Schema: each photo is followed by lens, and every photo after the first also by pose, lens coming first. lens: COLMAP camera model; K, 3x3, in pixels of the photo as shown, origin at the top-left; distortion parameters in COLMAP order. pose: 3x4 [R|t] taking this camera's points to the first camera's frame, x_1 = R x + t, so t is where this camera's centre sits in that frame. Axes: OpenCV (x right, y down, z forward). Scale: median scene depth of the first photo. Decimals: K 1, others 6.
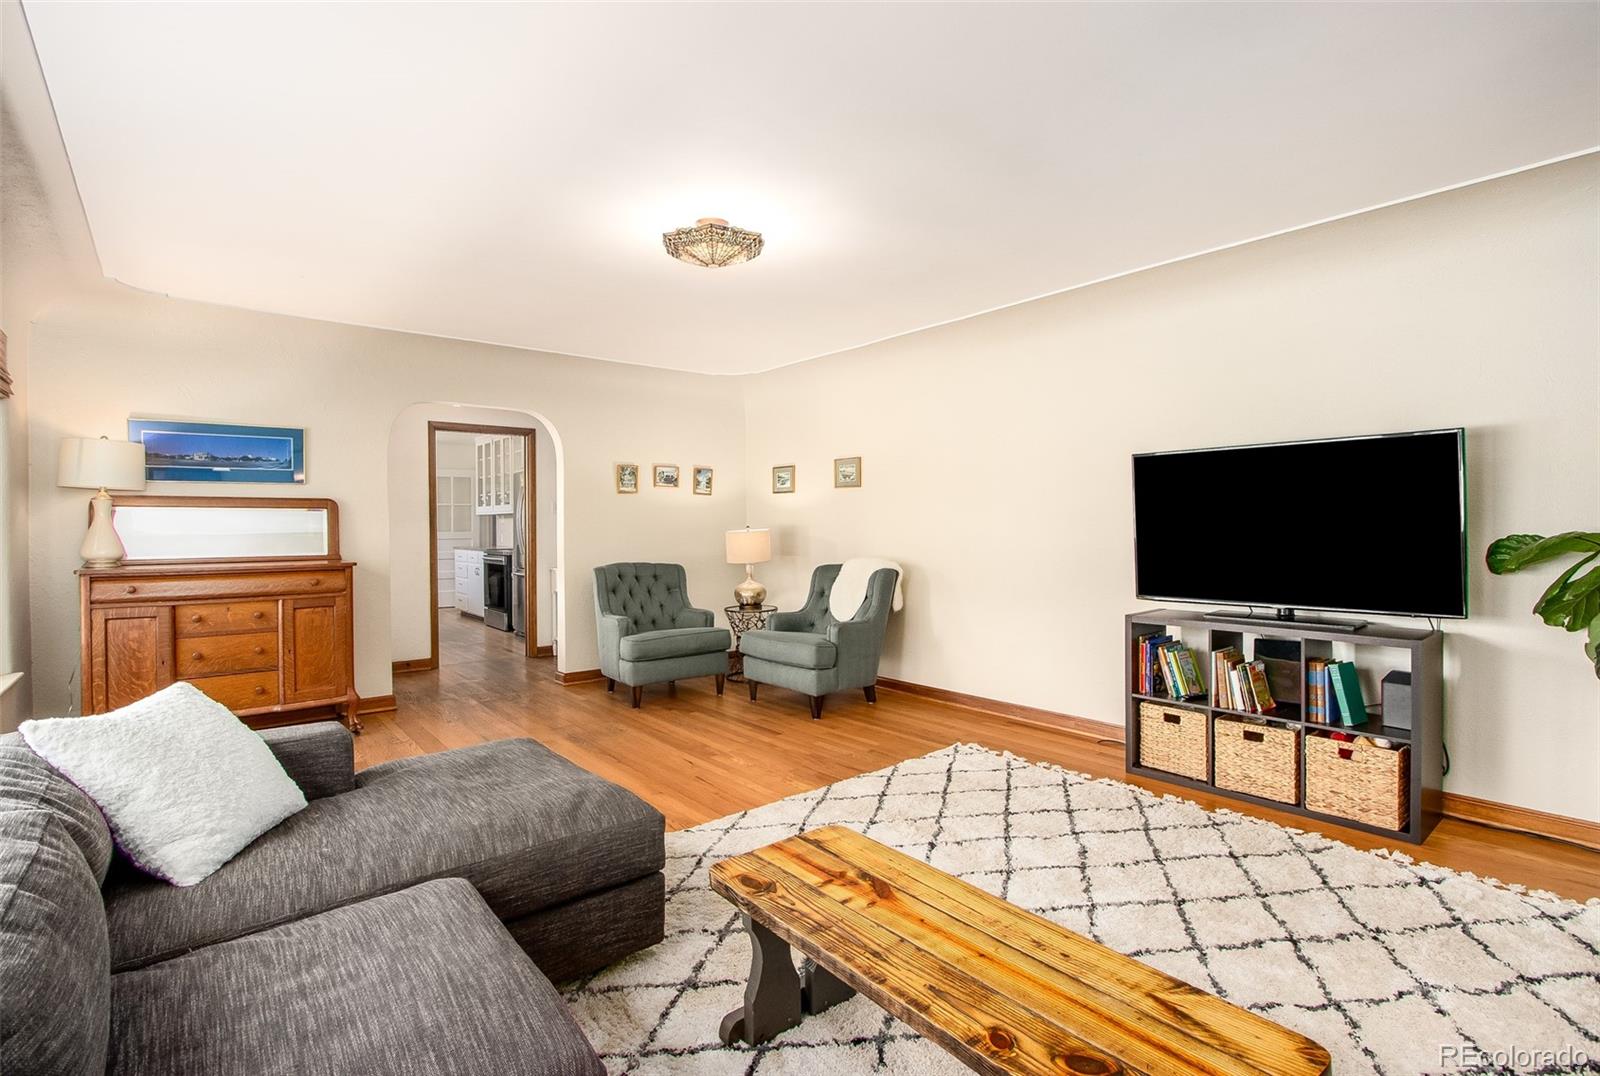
lens RADIAL K [[745.1, 0, 800.0], [0, 745.1, 538.0], [0, 0, 1]] dist [-0.032966, -0.000038]
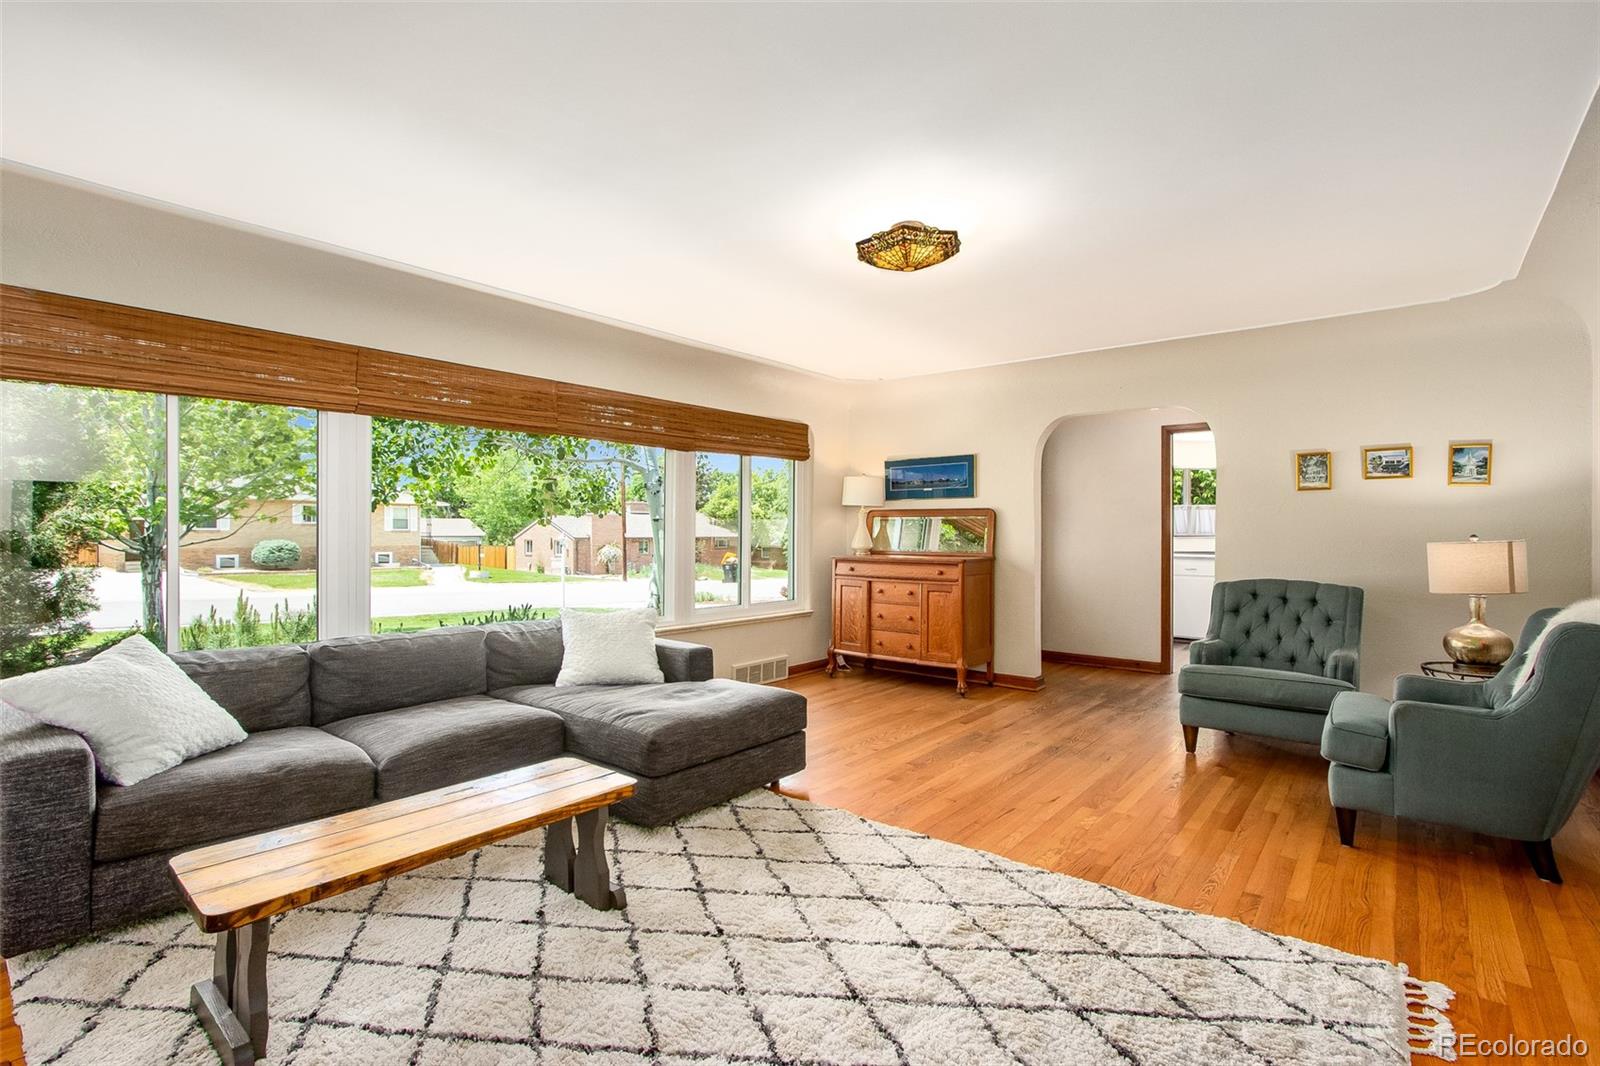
lens RADIAL K [[757.7, 0, 800.0], [0, 757.7, 533.0], [0, 0, 1]] dist [-0.002161, -0.000220]
pose [[0.195659, 0.010342, -0.980618, 0.620595], [-0.021388, 0.999752, 0.006276, -0.013924], [0.980439, 0.019746, 0.195831, 0.478424]]
